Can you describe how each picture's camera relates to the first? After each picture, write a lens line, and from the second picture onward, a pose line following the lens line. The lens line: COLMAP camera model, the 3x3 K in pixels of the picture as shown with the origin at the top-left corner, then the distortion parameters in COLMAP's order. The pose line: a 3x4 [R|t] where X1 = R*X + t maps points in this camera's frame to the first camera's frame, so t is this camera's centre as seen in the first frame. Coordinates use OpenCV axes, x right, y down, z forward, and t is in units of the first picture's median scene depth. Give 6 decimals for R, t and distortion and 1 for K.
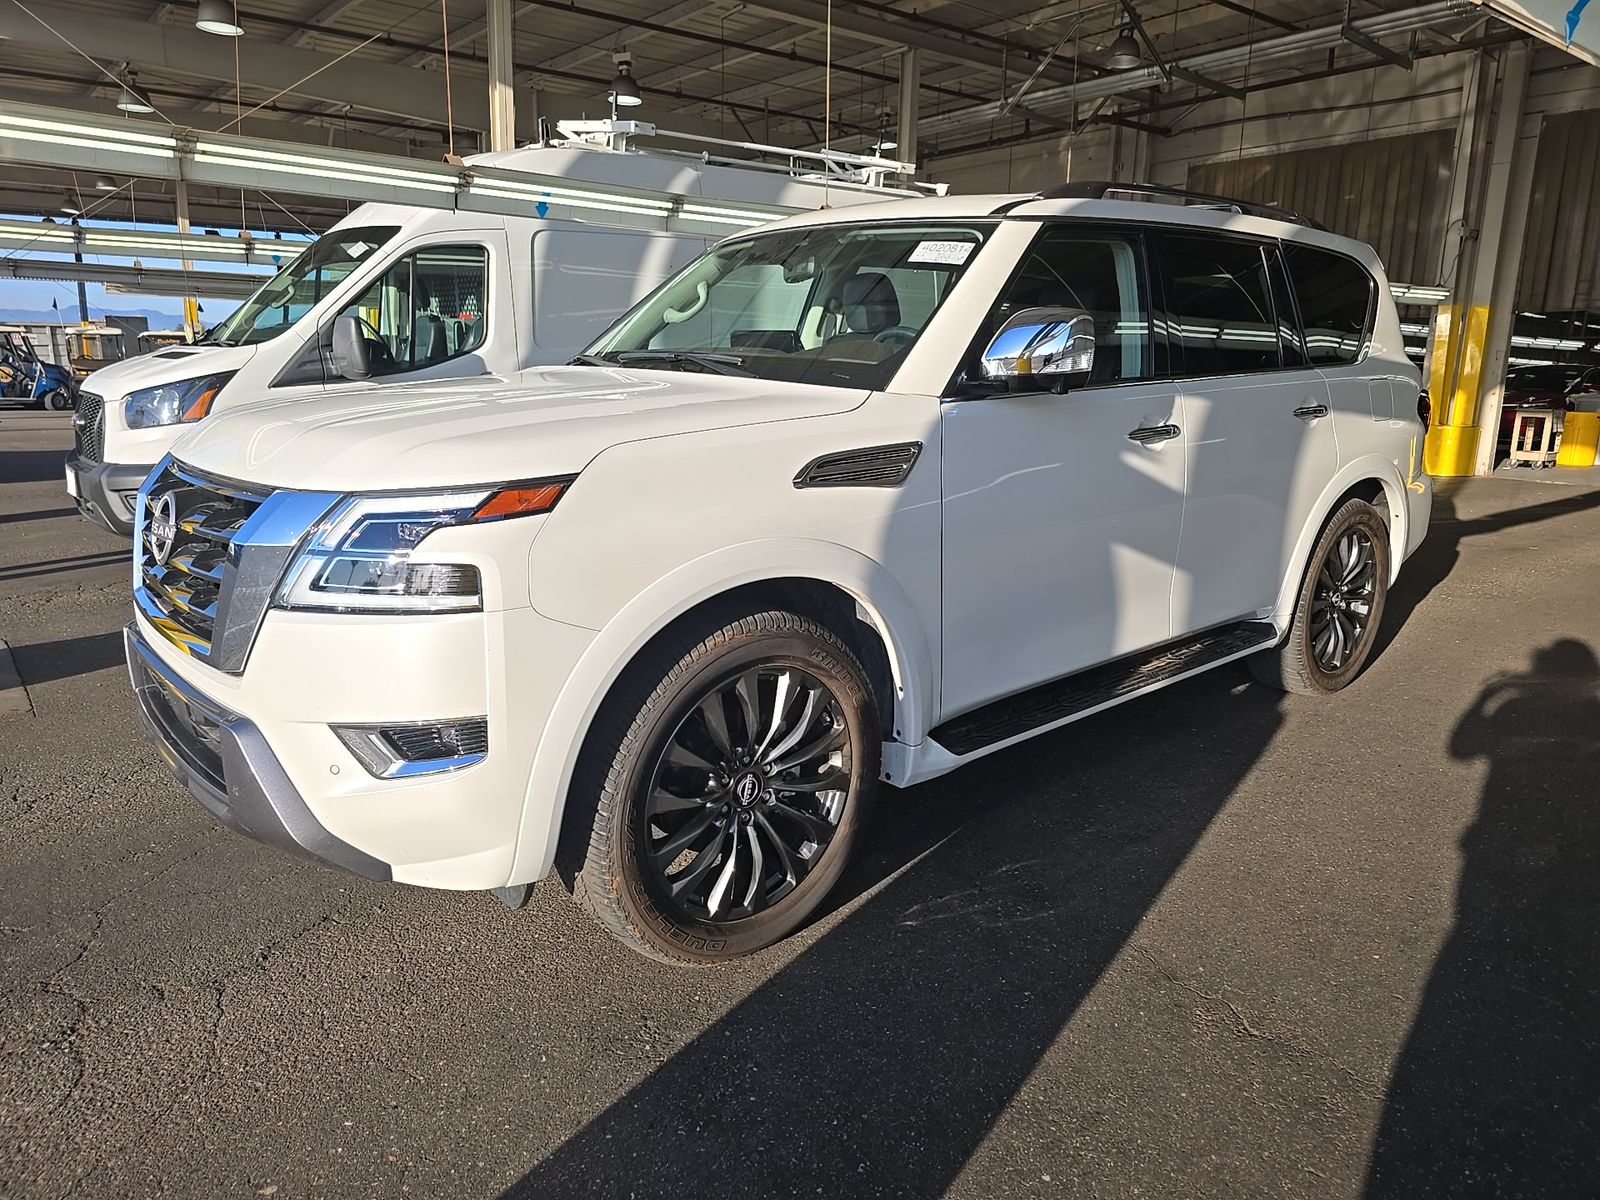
lens RADIAL K [[1094.1, 0, 807.1], [0, 1094.1, 597.6], [0, 0, 1]] dist [0.029575, -0.012874]
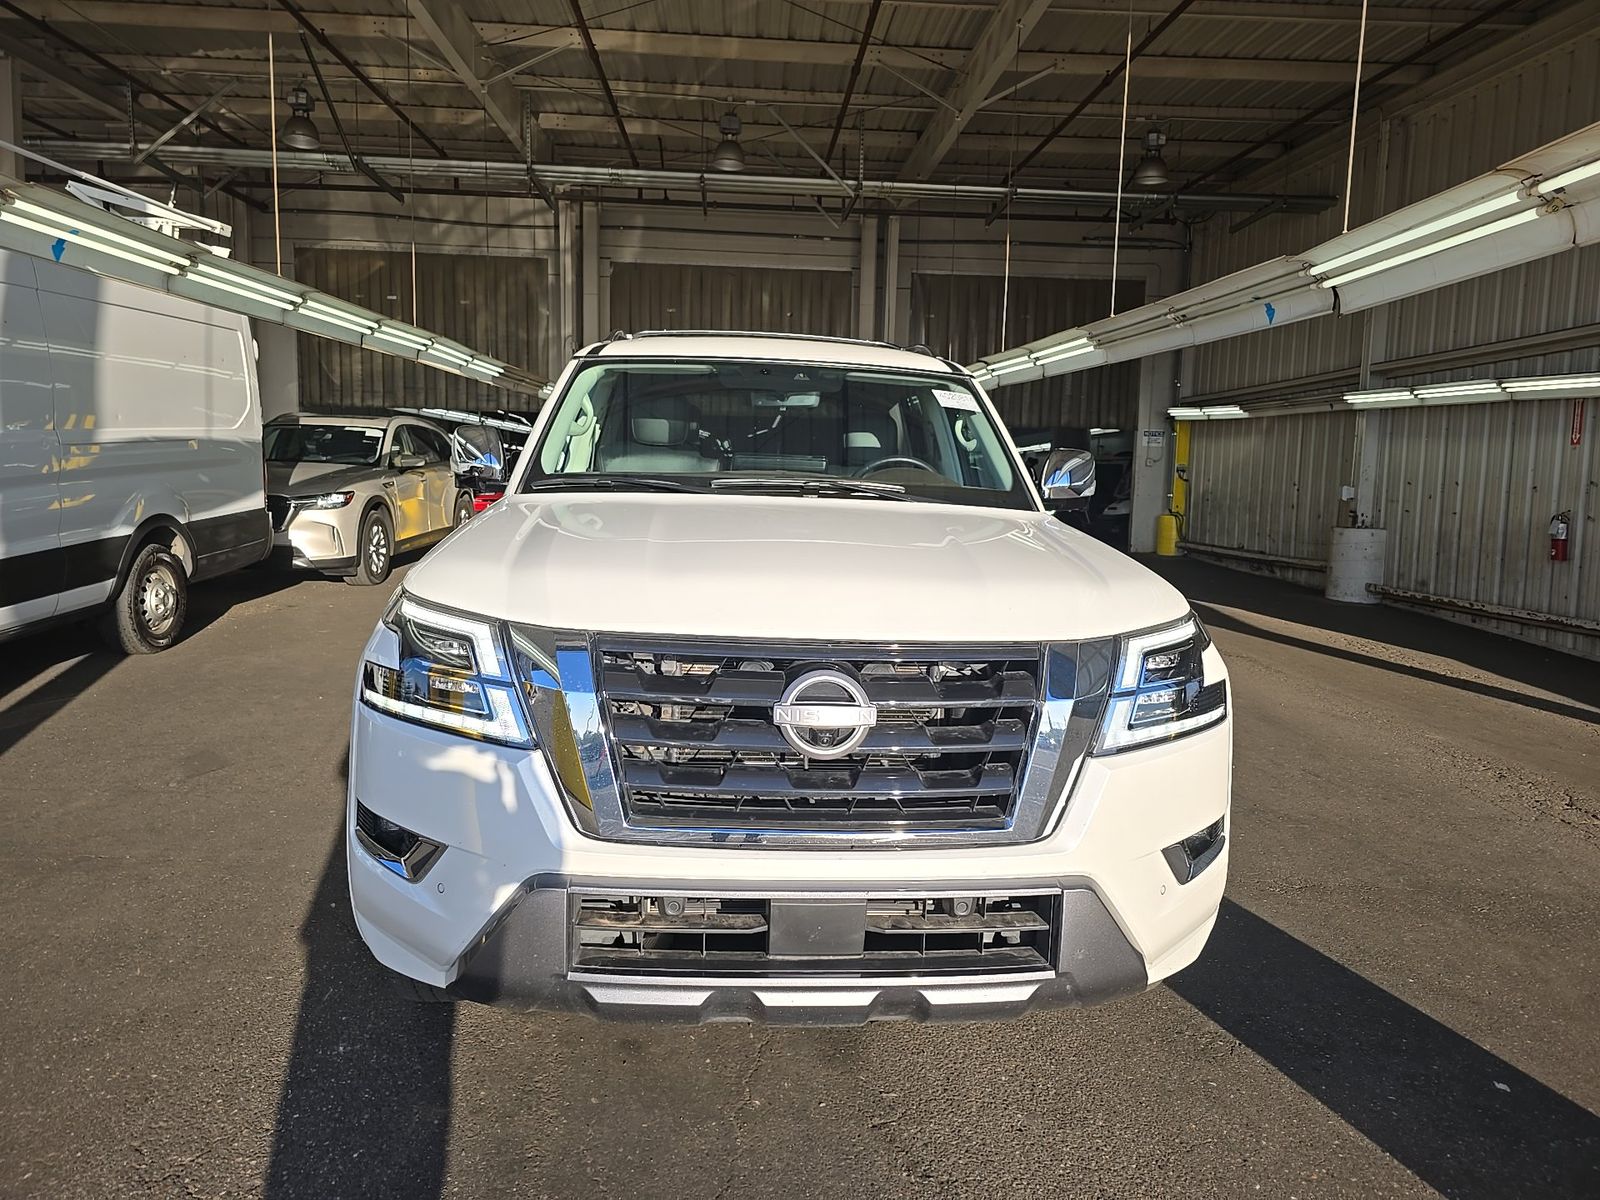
lens RADIAL K [[1094.1, 0, 807.3], [0, 1094.1, 598.9], [0, 0, 1]] dist [0.029575, -0.012874]
pose [[0.588654, -0.100958, 0.802056, -0.238732], [0.149541, 0.988646, 0.014693, -0.031431], [-0.794433, 0.111291, 0.597068, 0.097666]]
